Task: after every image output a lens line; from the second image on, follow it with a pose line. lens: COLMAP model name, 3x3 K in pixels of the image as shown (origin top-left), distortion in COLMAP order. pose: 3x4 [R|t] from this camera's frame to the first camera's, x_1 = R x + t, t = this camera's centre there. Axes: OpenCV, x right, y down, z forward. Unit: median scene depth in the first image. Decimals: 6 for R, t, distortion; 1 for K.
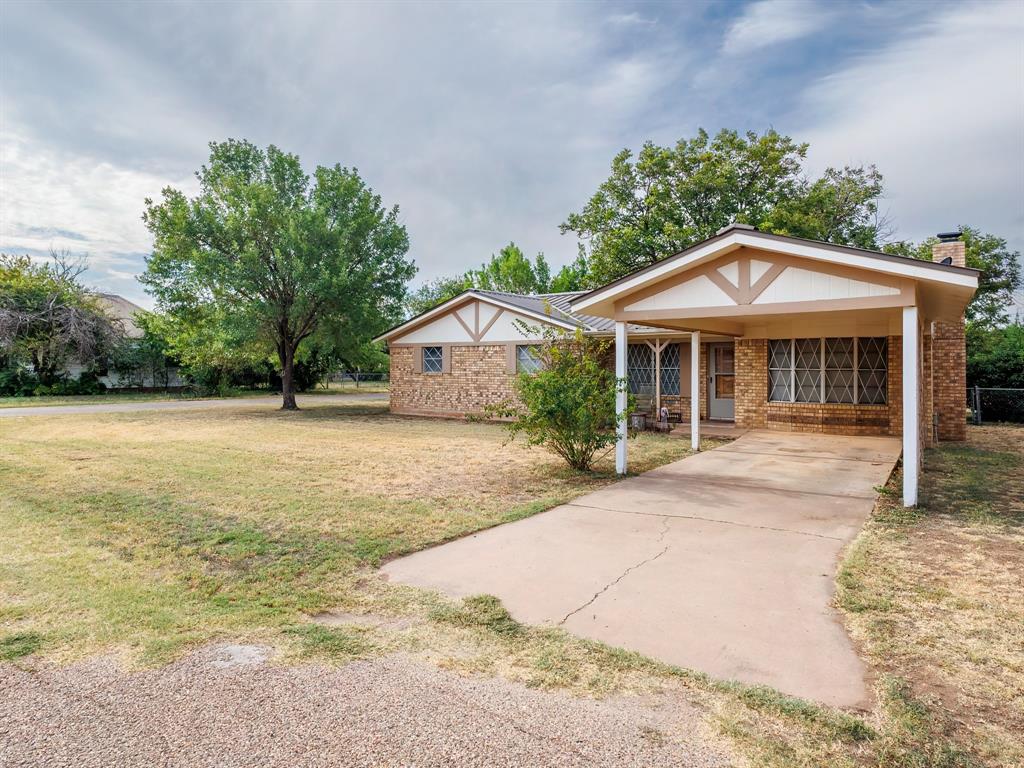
lens RADIAL K [[529.5, 0, 510.7], [0, 529.5, 374.5], [0, 0, 1]] dist [0.014524, -0.004650]
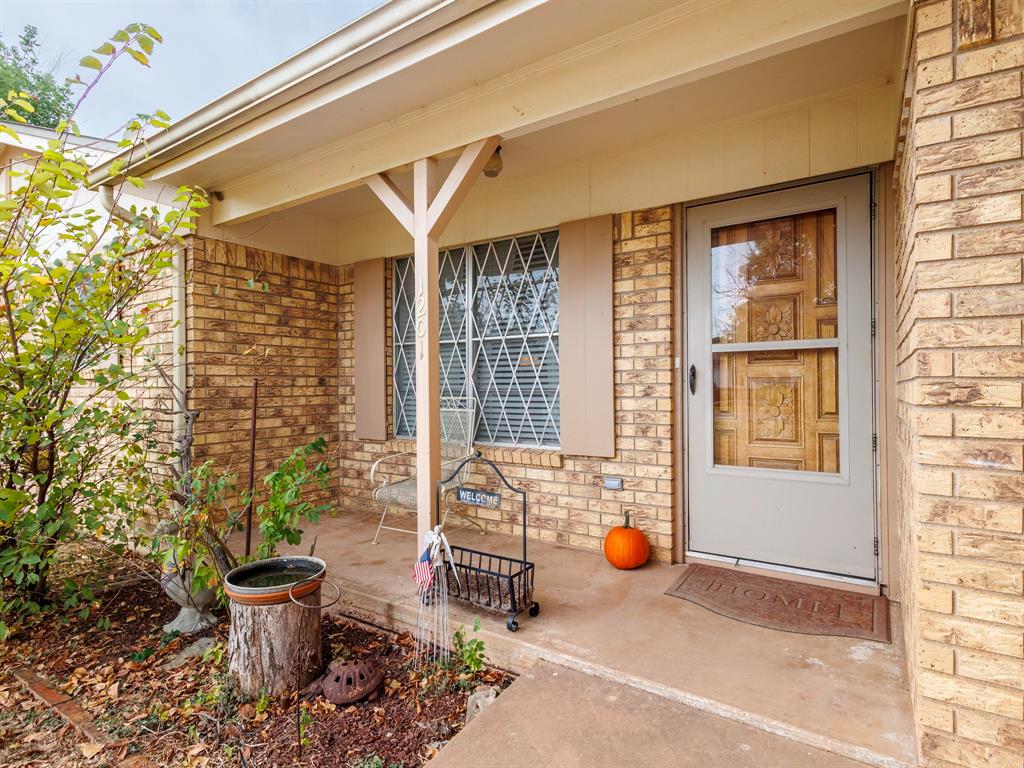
lens RADIAL K [[529.5, 0, 514.2], [0, 529.5, 383.1], [0, 0, 1]] dist [0.014524, -0.004650]
pose [[0.998389, 0.000551, 0.056732, 0.283430], [0.000439, 0.999848, -0.017435, 0.015323], [-0.056733, 0.017432, 0.998237, 0.763005]]
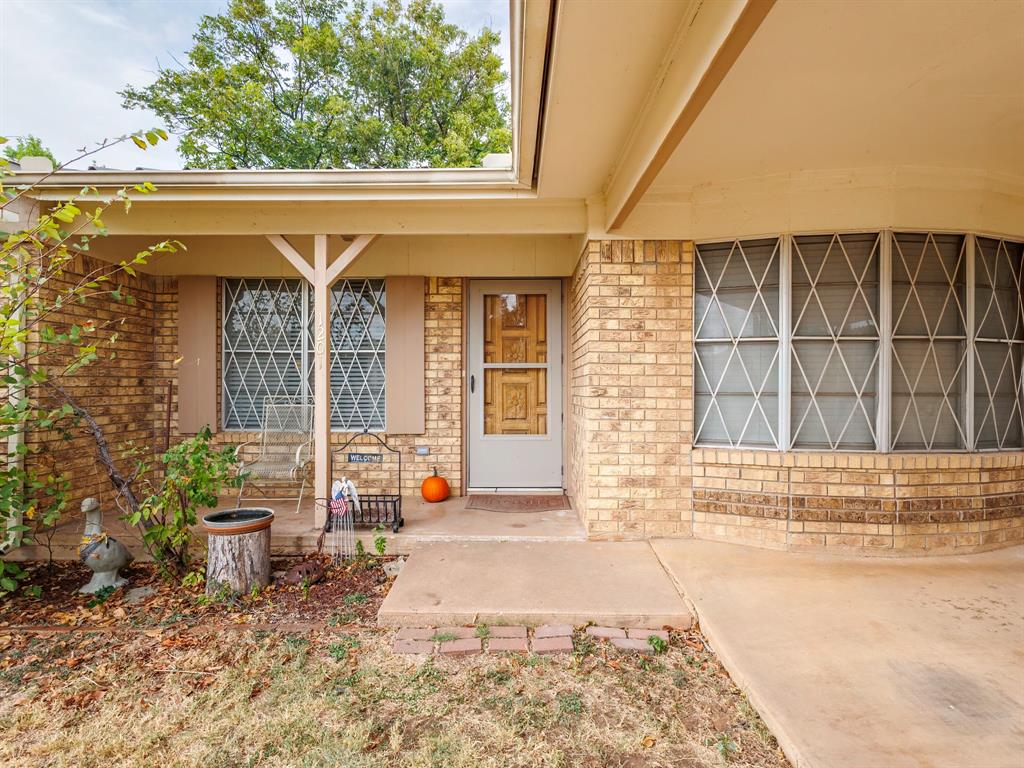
lens RADIAL K [[529.5, 0, 513.2], [0, 529.5, 384.5], [0, 0, 1]] dist [0.014524, -0.004650]
pose [[0.809627, 0.007892, 0.586892, 0.184160], [0.001453, 0.999880, -0.015450, 0.015942], [-0.586943, 0.013361, 0.809518, 0.672151]]
